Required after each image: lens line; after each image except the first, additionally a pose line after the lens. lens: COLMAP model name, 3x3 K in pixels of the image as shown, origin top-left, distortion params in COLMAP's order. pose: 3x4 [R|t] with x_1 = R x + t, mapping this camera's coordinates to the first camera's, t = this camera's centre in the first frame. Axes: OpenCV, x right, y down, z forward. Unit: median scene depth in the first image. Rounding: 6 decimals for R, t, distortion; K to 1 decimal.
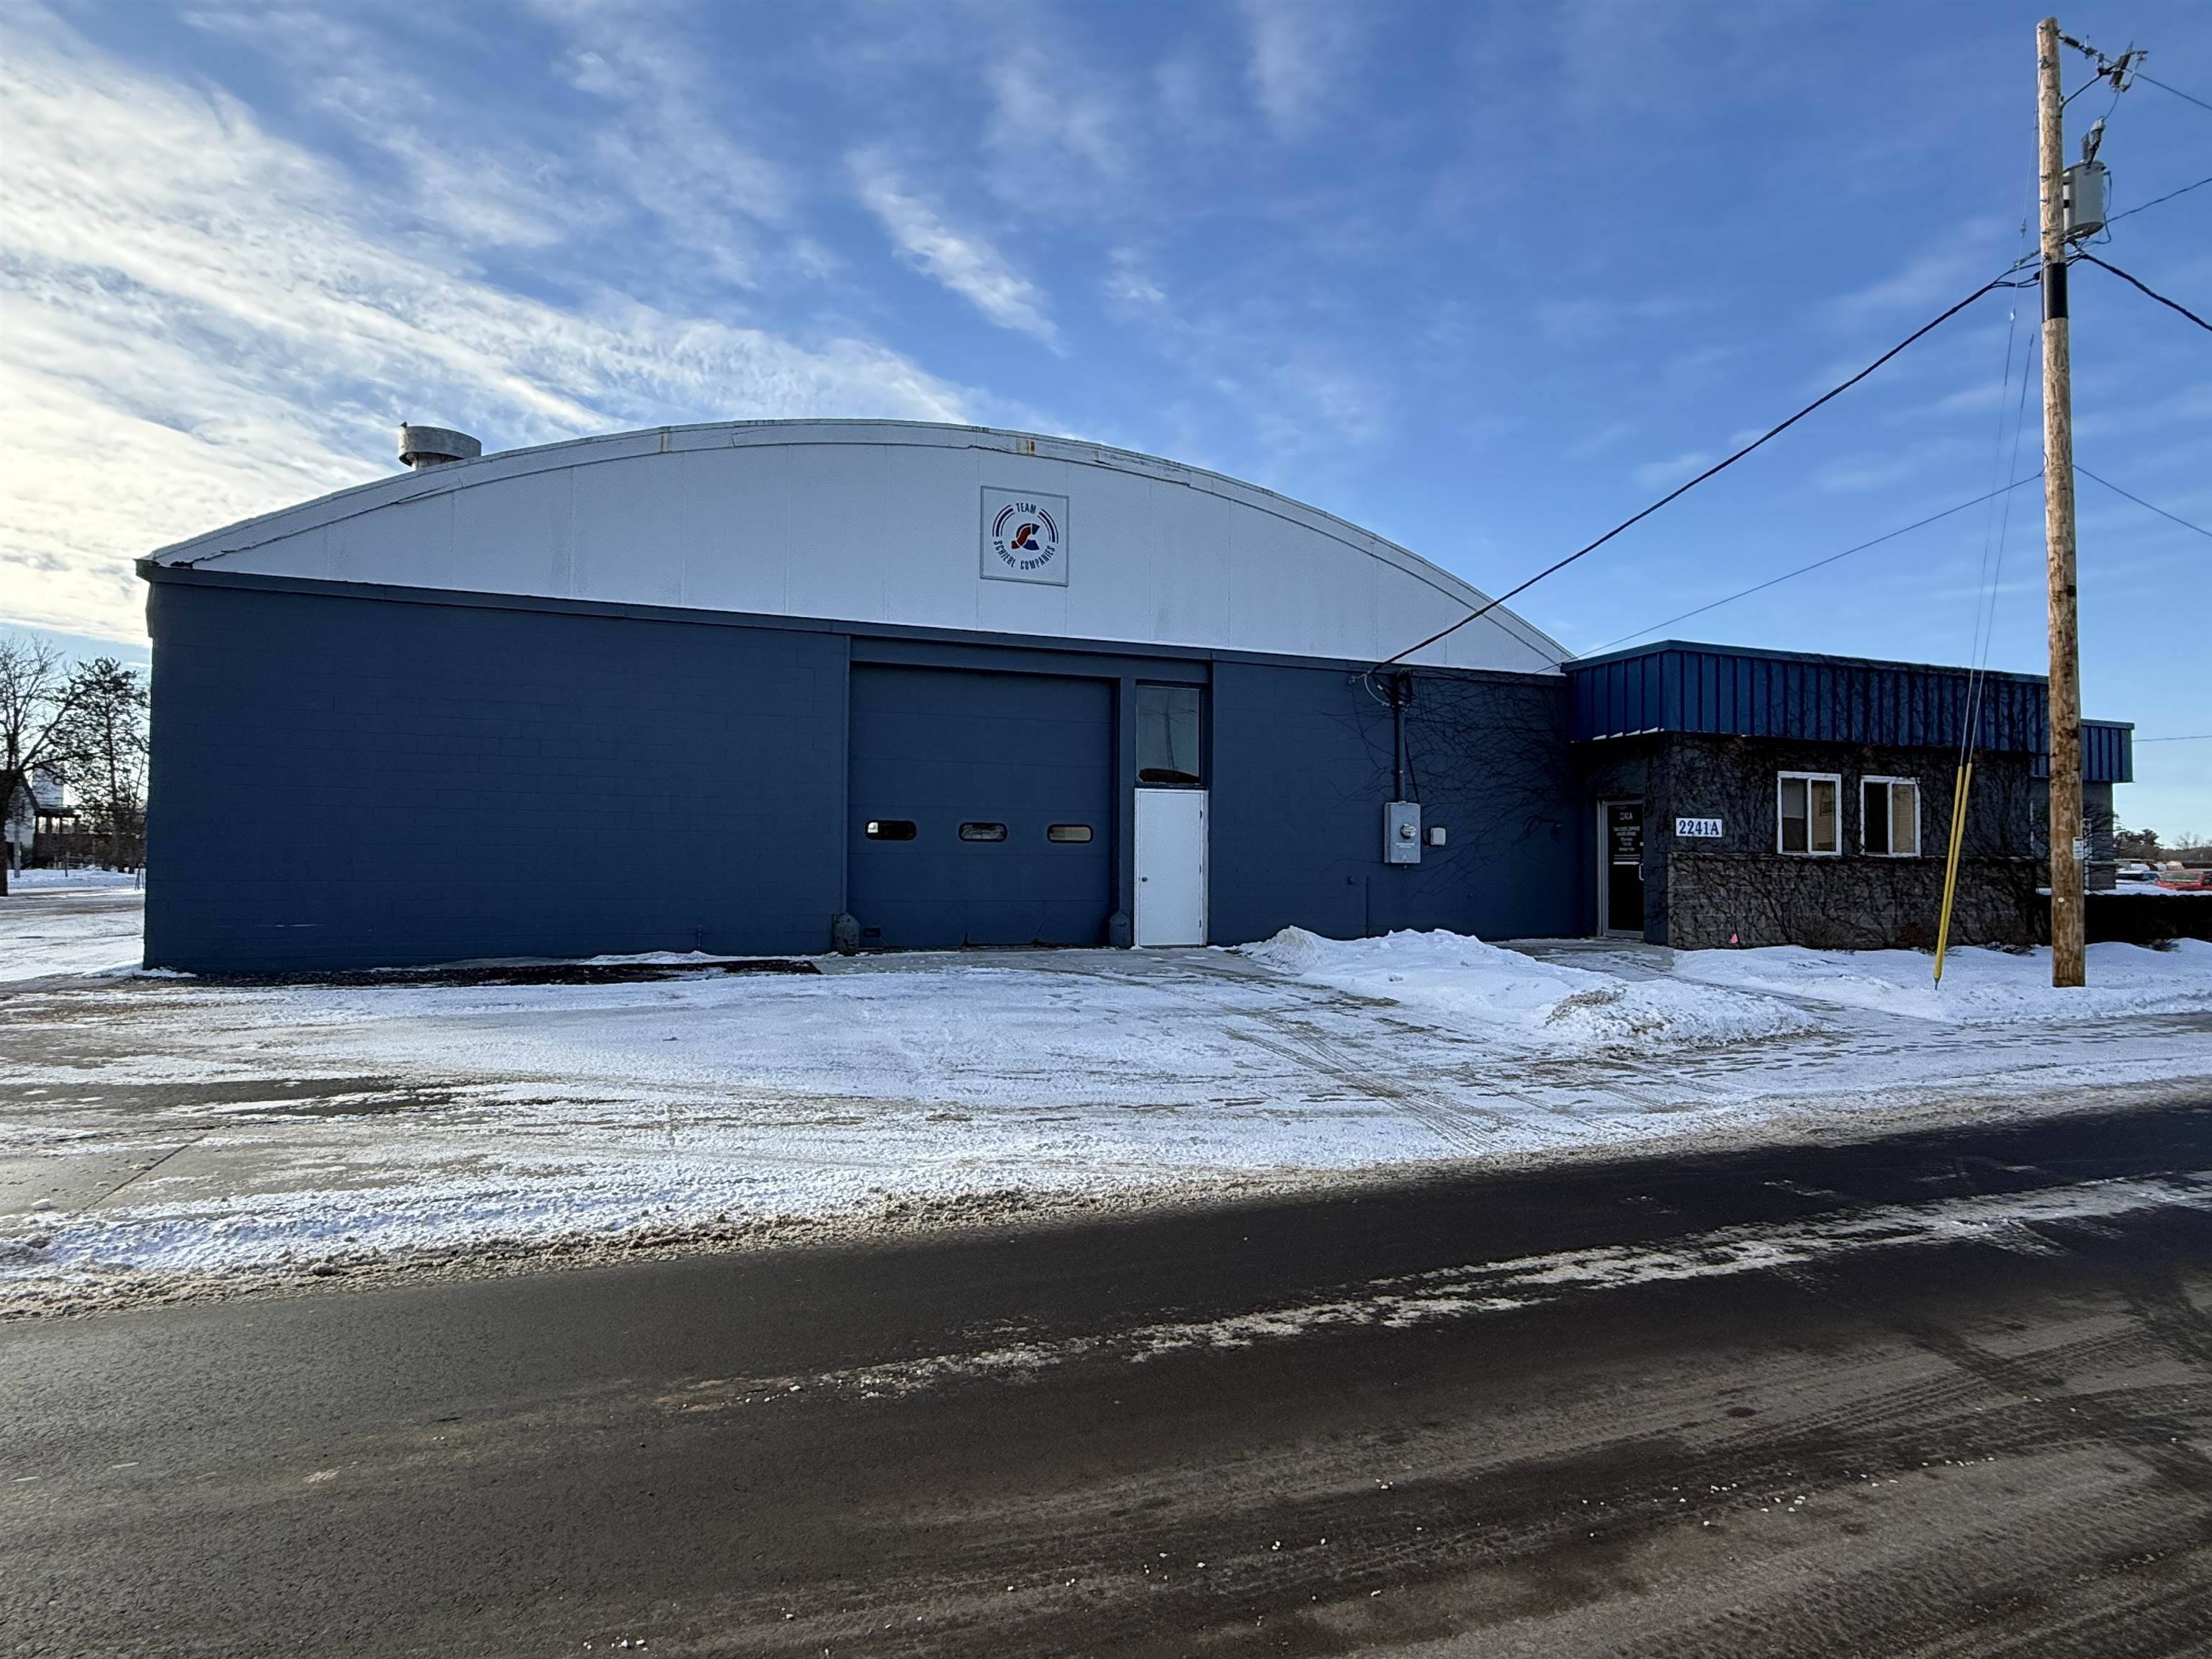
lens RADIAL K [[1187.7, 0, 1106.0], [0, 1187.7, 829.5], [0, 0, 1]] dist [-0.000511, -0.000330]
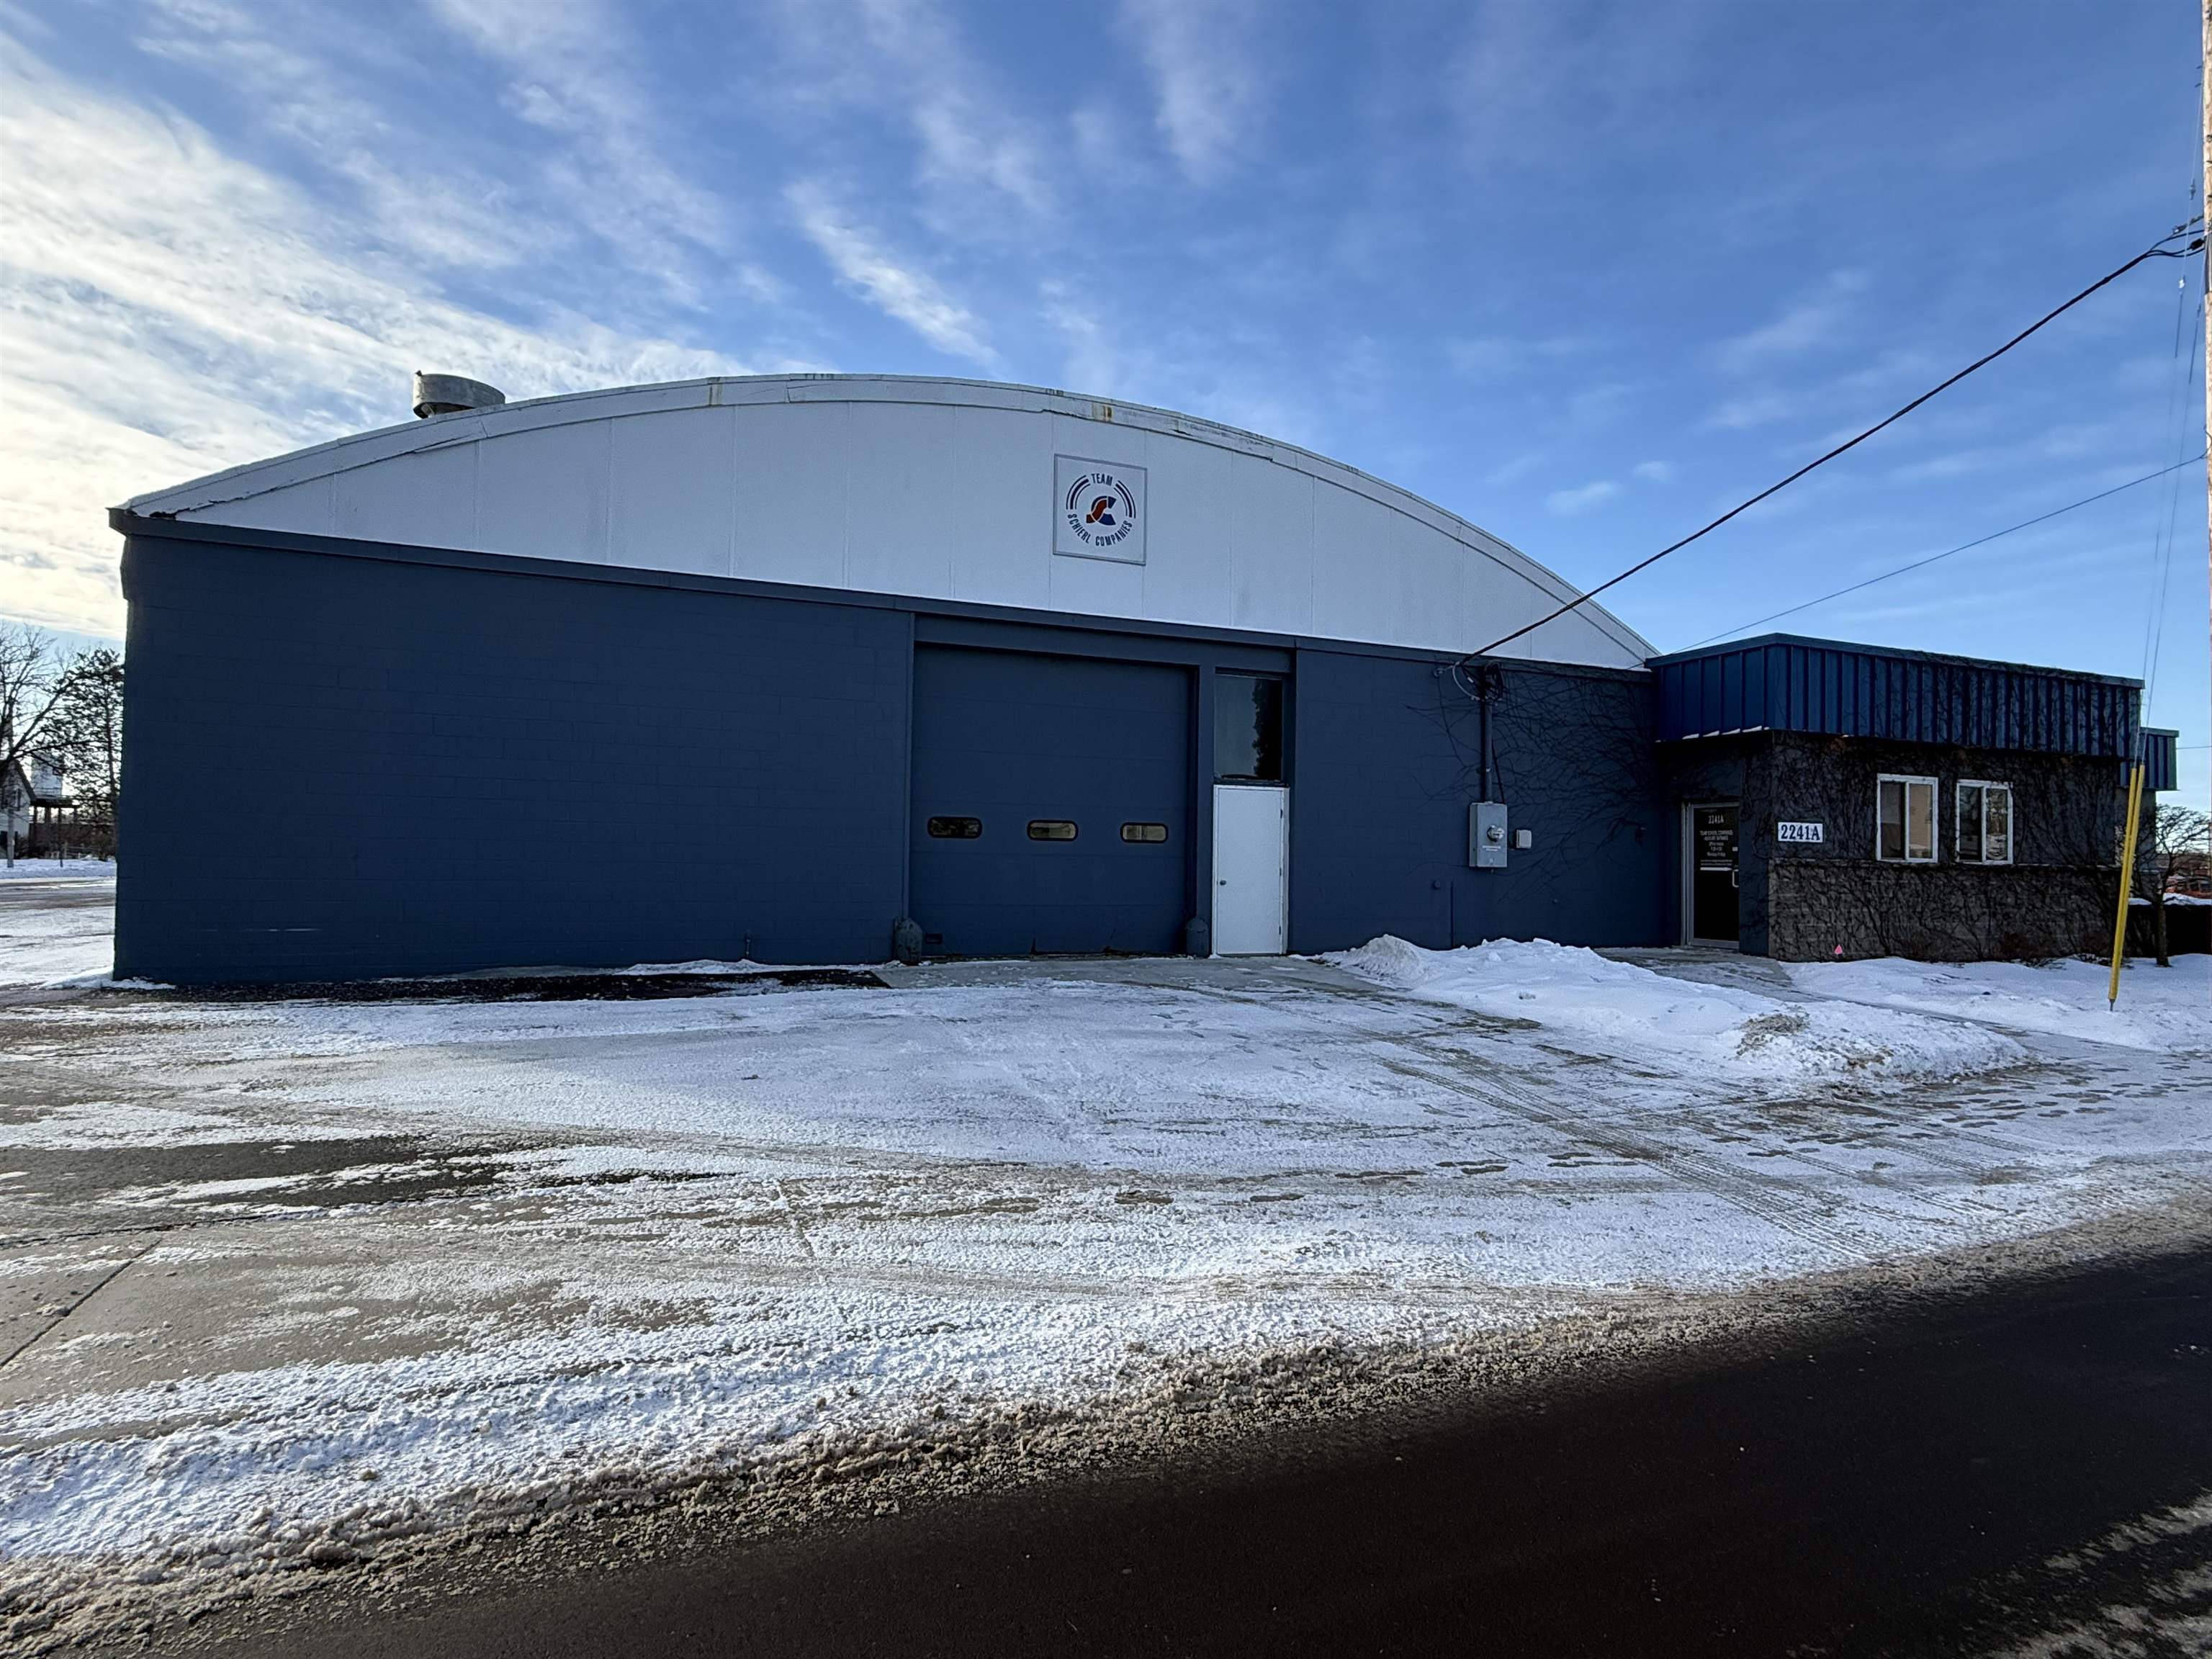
lens RADIAL K [[1129.7, 0, 1106.0], [0, 1129.7, 829.5], [0, 0, 1]] dist [0.000061, -0.000841]
pose [[0.999682, 0.008926, 0.023572, -0.094308], [-0.008941, 0.999960, 0.000513, 0.000849], [-0.023567, -0.000723, 0.999722, 0.140500]]
